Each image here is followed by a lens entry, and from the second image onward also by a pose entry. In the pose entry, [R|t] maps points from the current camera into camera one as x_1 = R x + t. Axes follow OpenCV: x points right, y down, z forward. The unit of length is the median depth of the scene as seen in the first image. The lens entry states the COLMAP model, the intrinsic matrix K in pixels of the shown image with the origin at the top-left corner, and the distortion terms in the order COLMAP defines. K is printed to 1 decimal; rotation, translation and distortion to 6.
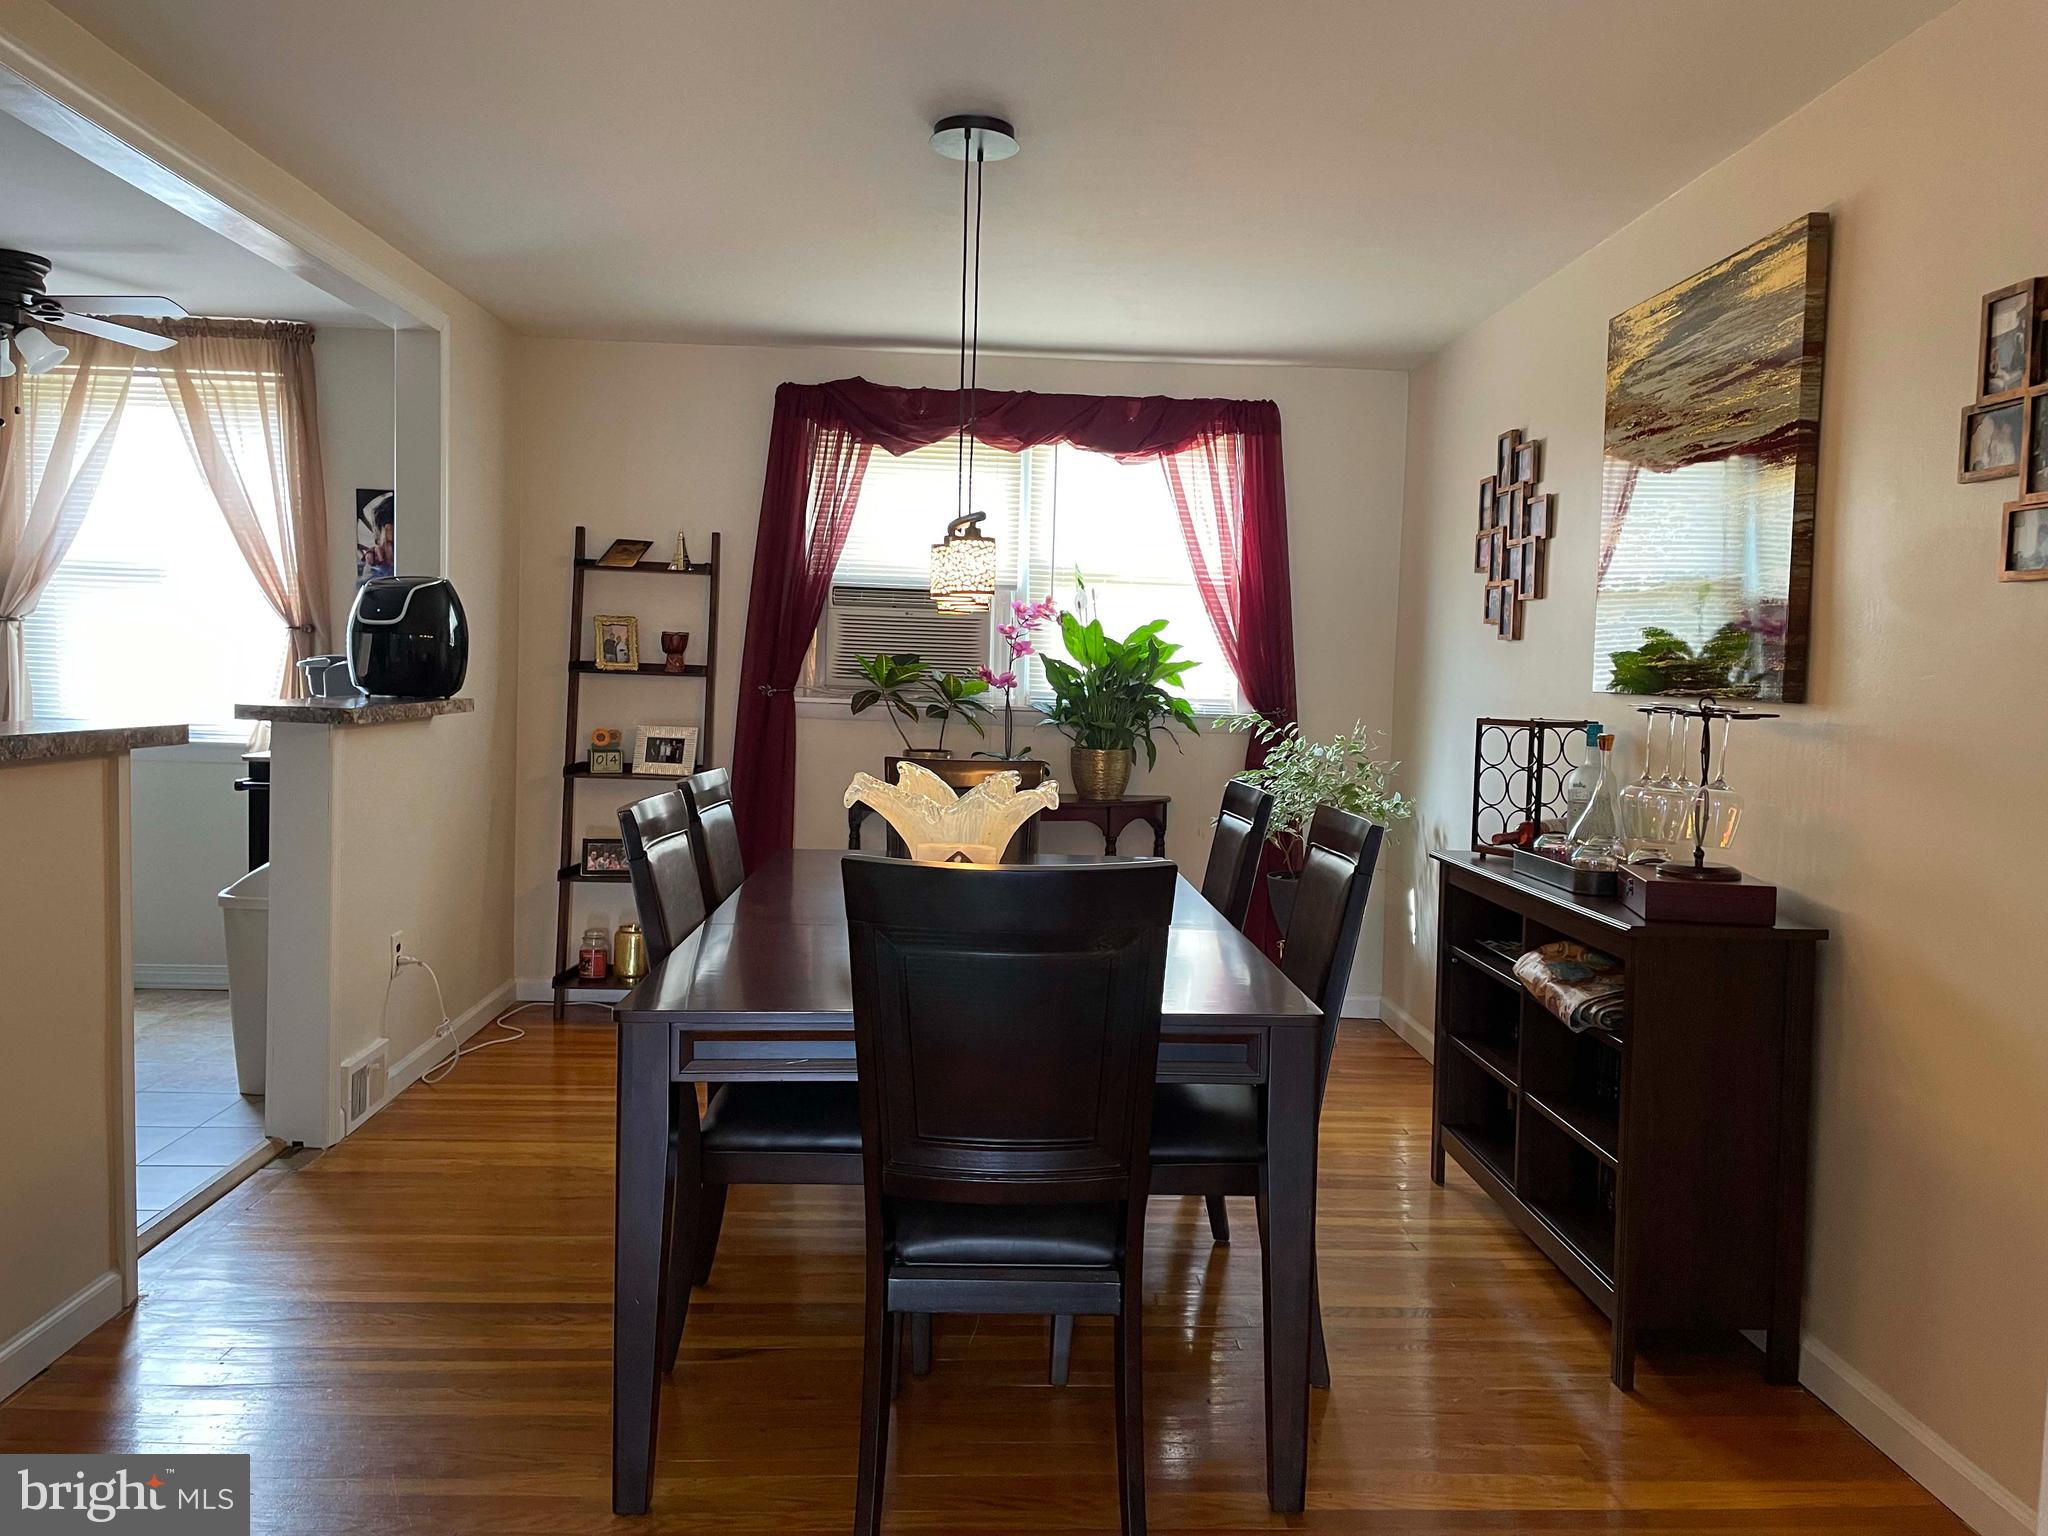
lens RADIAL K [[1537.7, 0, 1024.0], [0, 1537.7, 768.0], [0, 0, 1]] dist [0.005383, 0.001649]
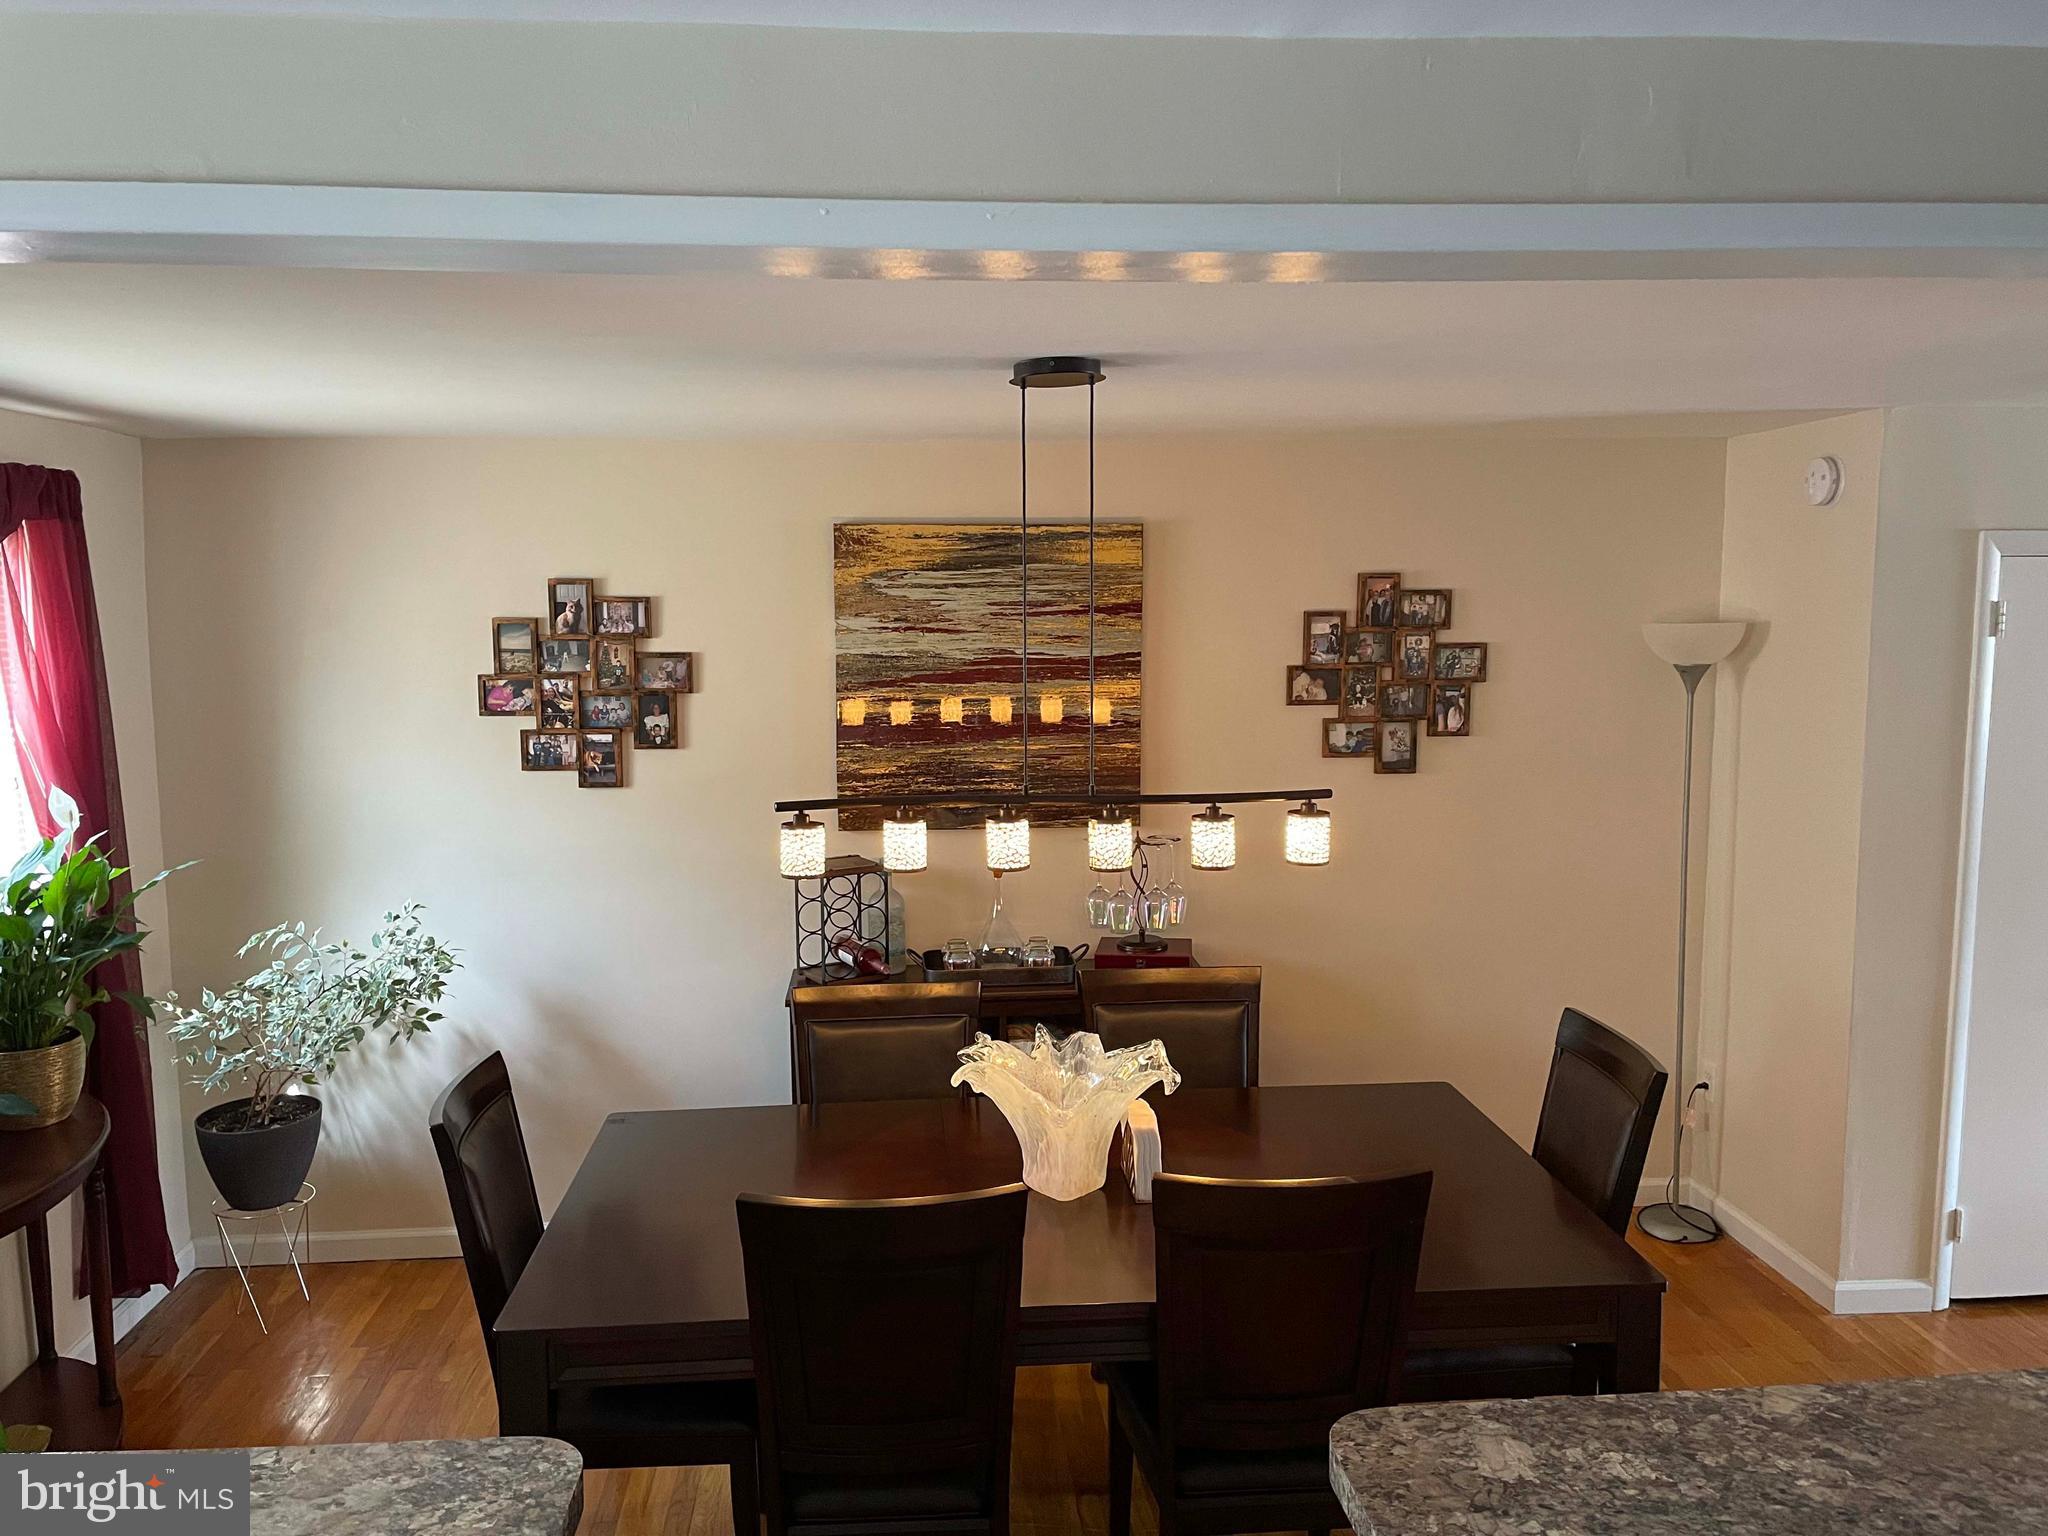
lens RADIAL K [[1537.7, 0, 1024.0], [0, 1537.7, 768.0], [0, 0, 1]] dist [0.005383, 0.001649]
pose [[-0.058676, -0.140998, 0.988270, -0.856324], [0.068594, 0.987066, 0.144899, -0.276389], [-0.995918, 0.076291, -0.048246, 0.960242]]
